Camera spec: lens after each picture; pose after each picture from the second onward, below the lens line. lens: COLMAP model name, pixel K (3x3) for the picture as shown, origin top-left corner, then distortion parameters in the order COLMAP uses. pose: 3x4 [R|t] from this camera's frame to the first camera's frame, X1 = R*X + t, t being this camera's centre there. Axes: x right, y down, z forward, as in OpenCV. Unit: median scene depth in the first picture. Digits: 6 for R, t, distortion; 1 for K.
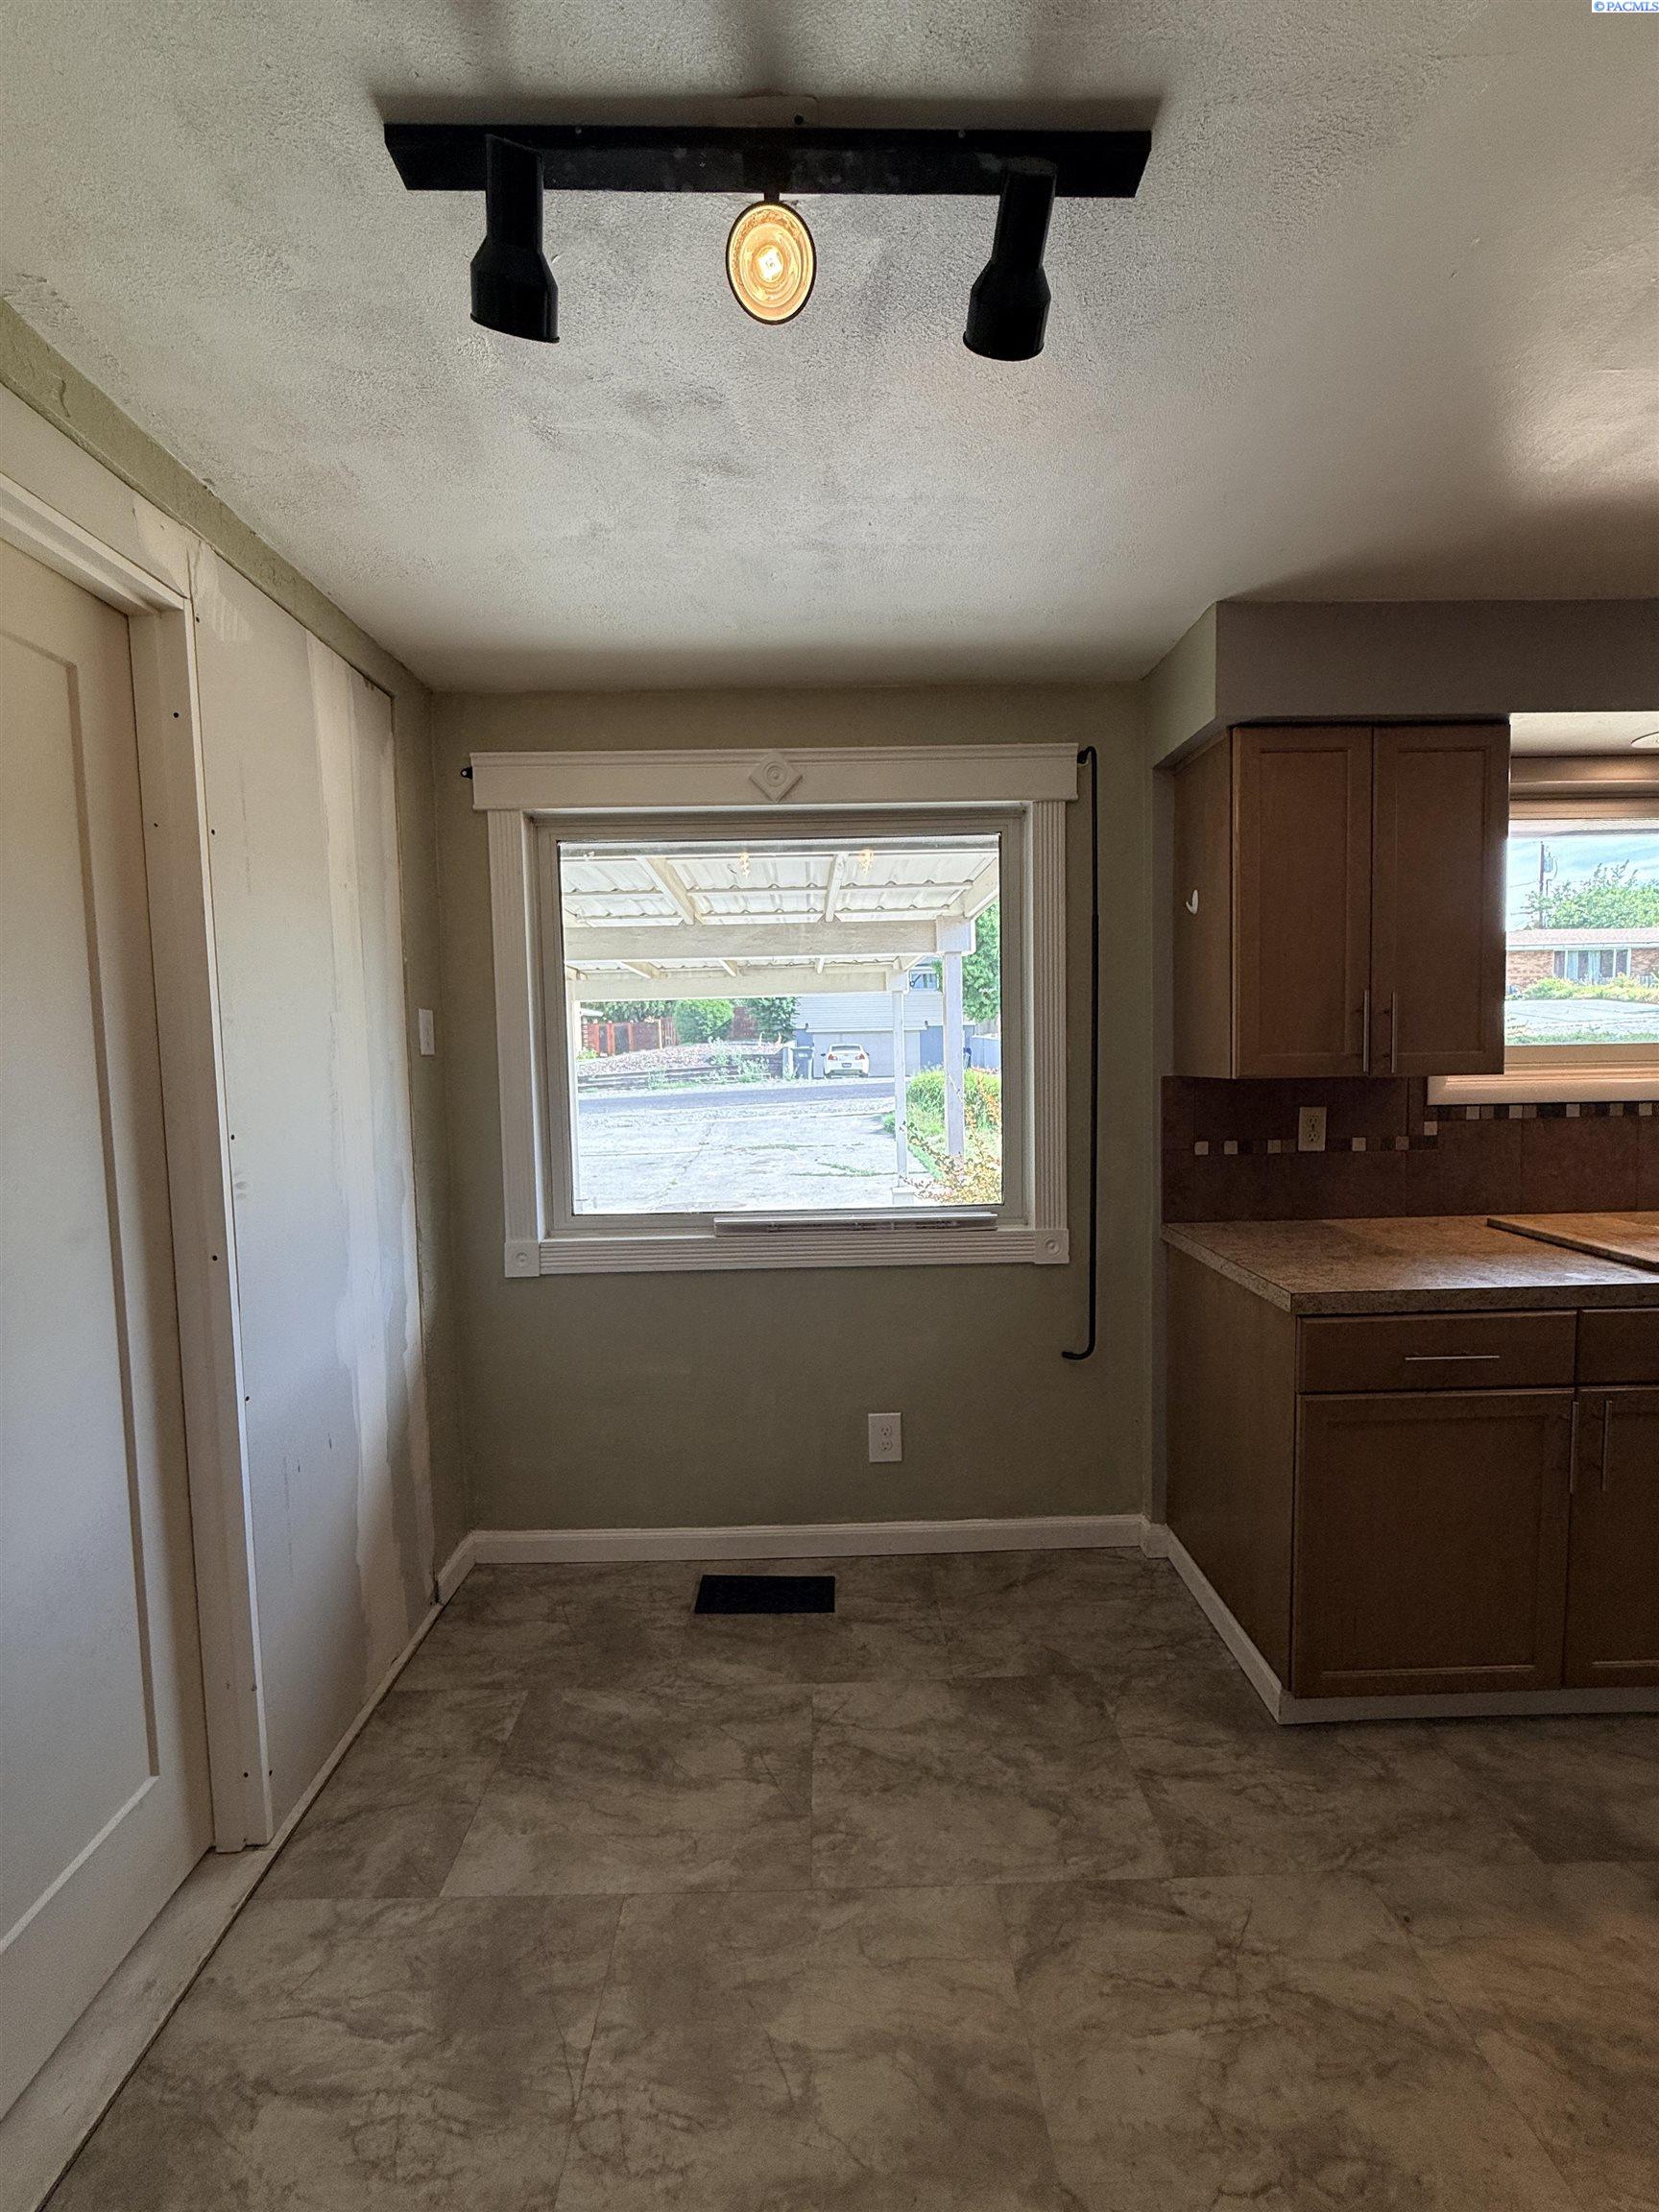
lens RADIAL K [[888.5, 0, 837.0], [0, 888.5, 1102.8], [0, 0, 1]] dist [0.000066, 0.000956]
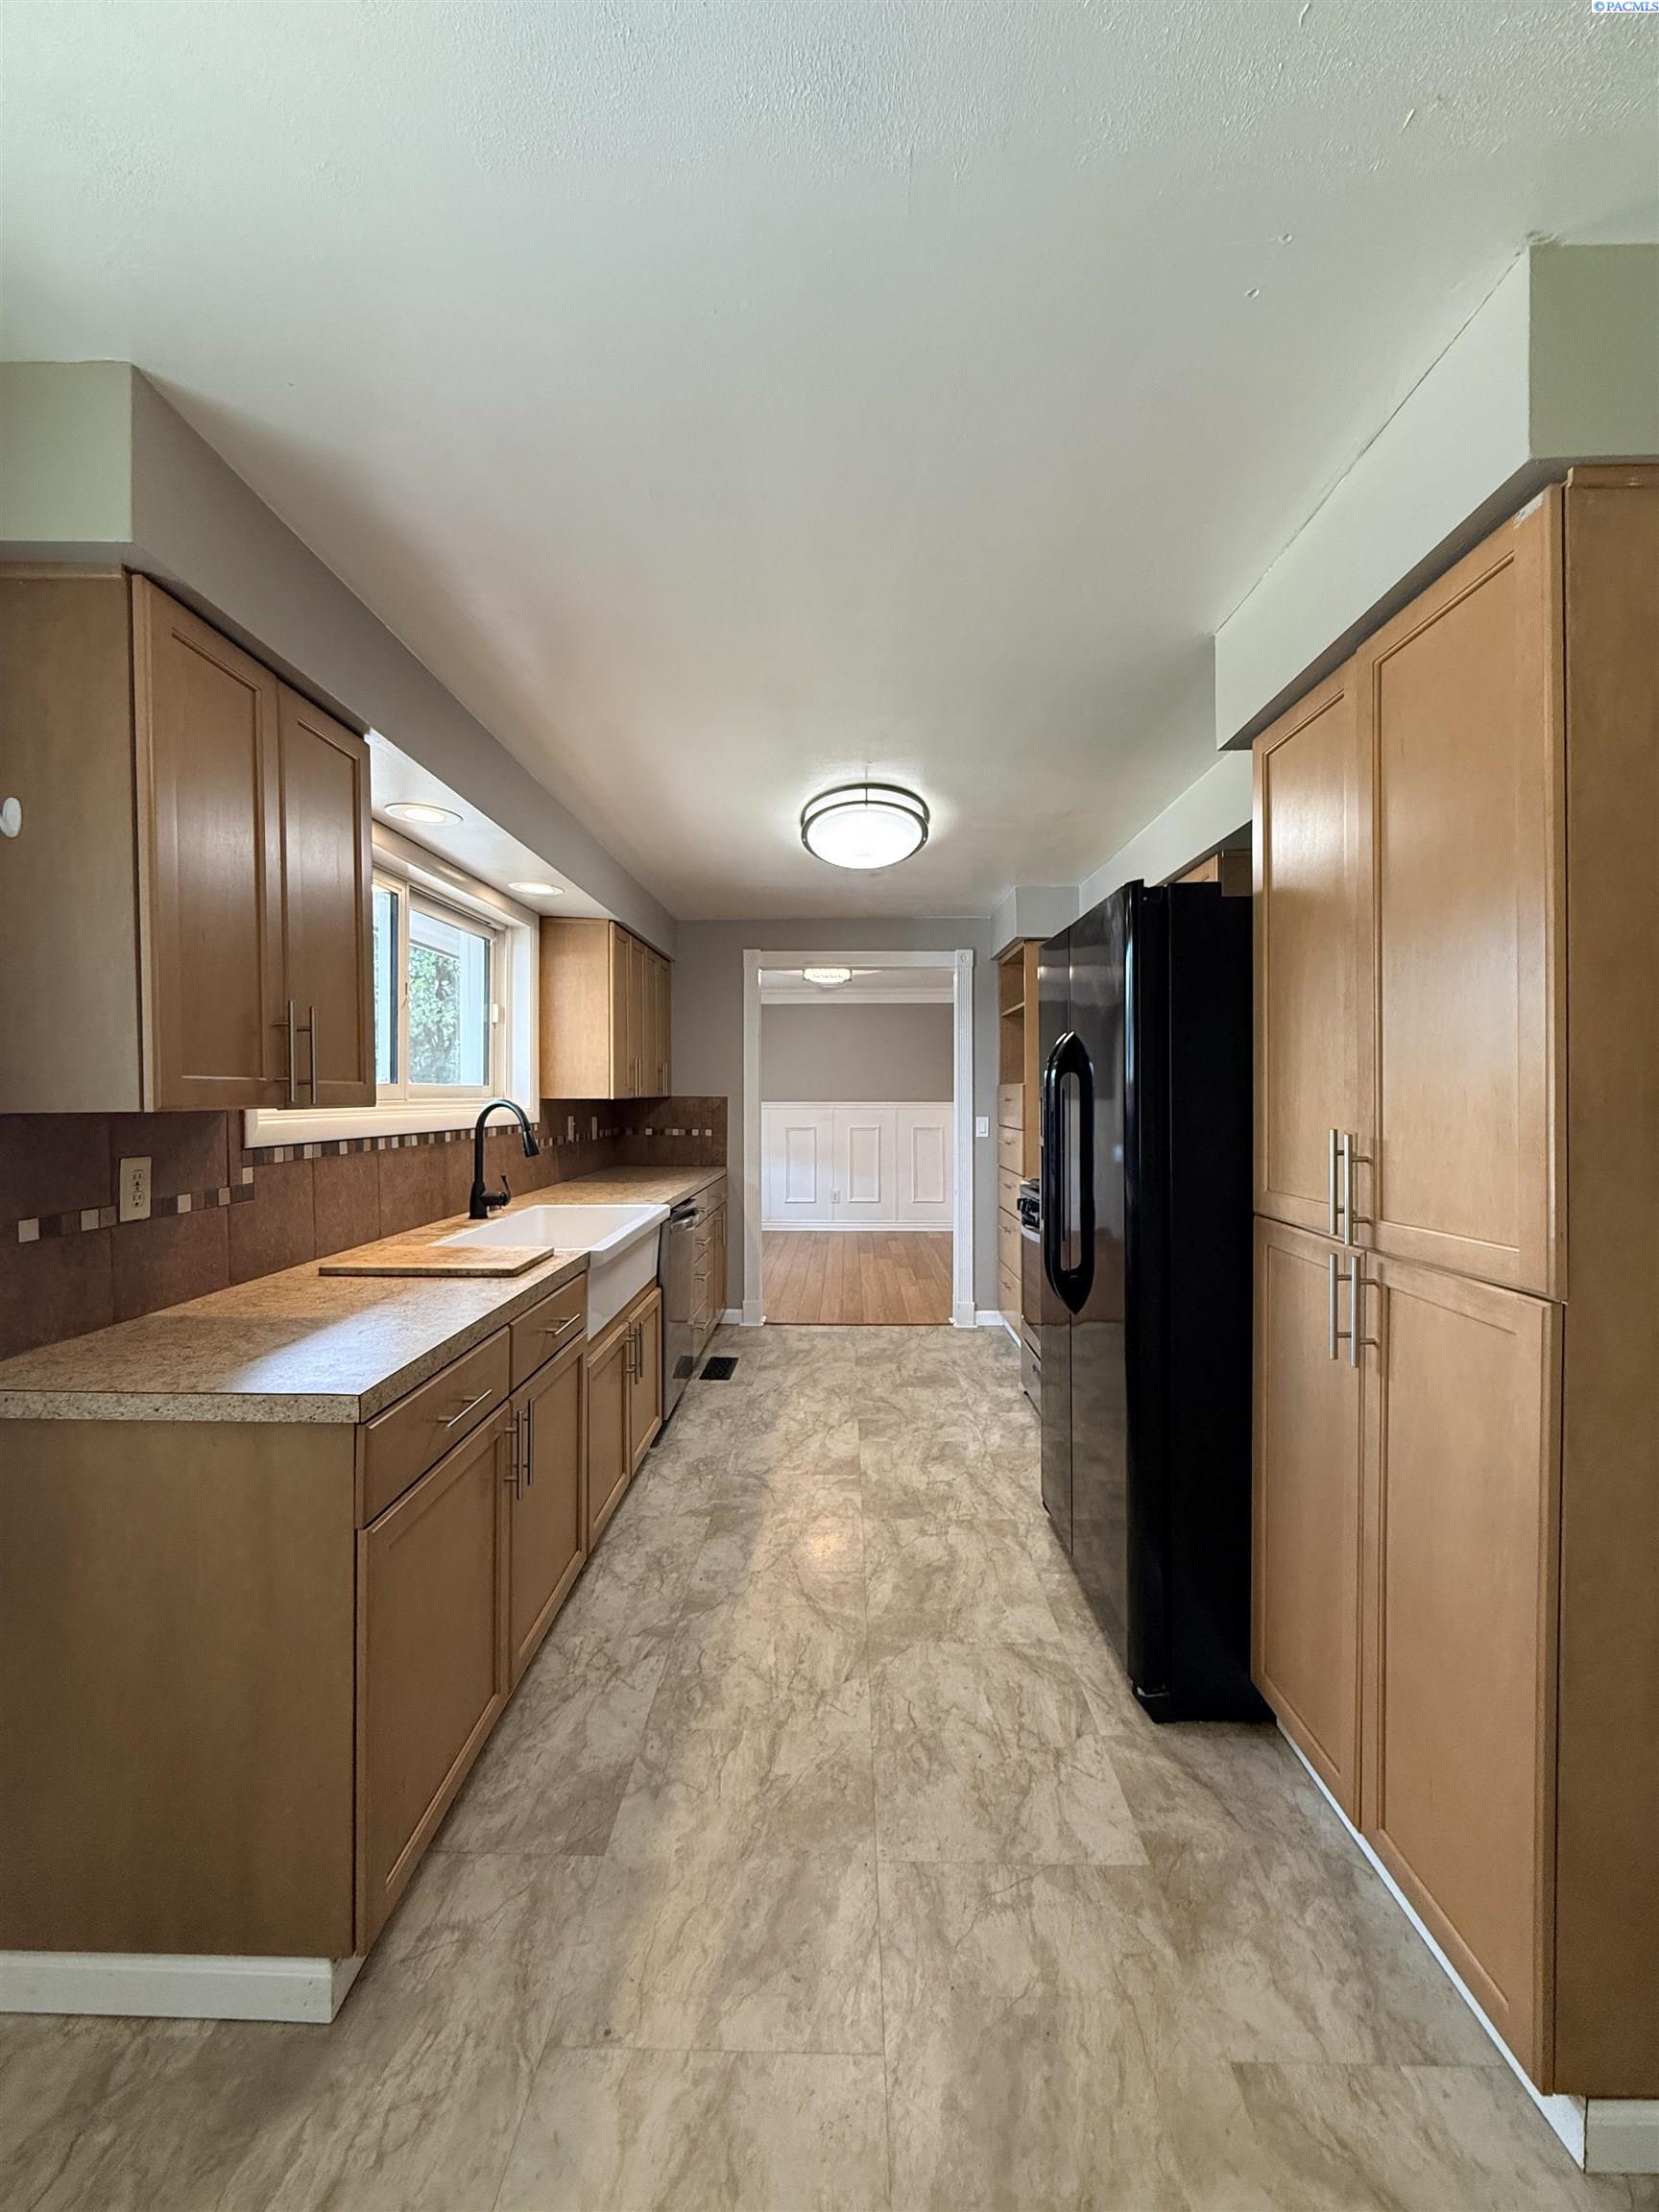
lens RADIAL K [[888.5, 0, 833.5], [0, 888.5, 1099.3], [0, 0, 1]] dist [0.000066, 0.000956]
pose [[0.040815, 0.010053, 0.999116, -0.179283], [0.068648, 0.997558, -0.012842, 0.006587], [-0.996806, 0.069112, 0.040026, 0.477744]]
